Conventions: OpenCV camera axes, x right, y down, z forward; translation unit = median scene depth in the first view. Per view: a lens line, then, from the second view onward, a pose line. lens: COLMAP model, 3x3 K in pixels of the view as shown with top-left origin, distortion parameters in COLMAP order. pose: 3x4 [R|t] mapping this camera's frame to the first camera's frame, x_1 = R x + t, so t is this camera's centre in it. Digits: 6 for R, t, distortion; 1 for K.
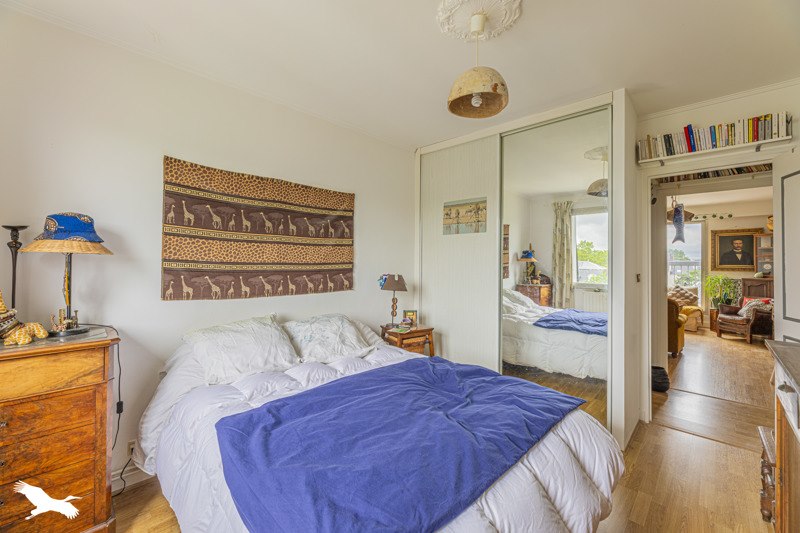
lens RADIAL K [[327.9, 0, 402.9], [0, 327.9, 260.0], [0, 0, 1]] dist [-0.001116, -0.000118]
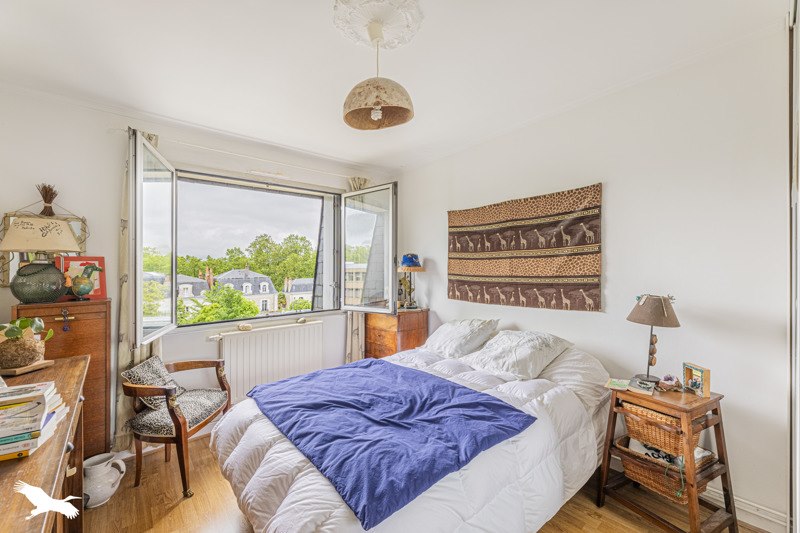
lens RADIAL K [[327.9, 0, 402.7], [0, 327.9, 272.9], [0, 0, 1]] dist [-0.001116, -0.000118]
pose [[-0.088878, -0.014477, -0.995937, 0.709911], [0.004545, 0.999878, -0.014940, 0.013140], [0.996032, -0.005854, -0.088801, 0.694597]]
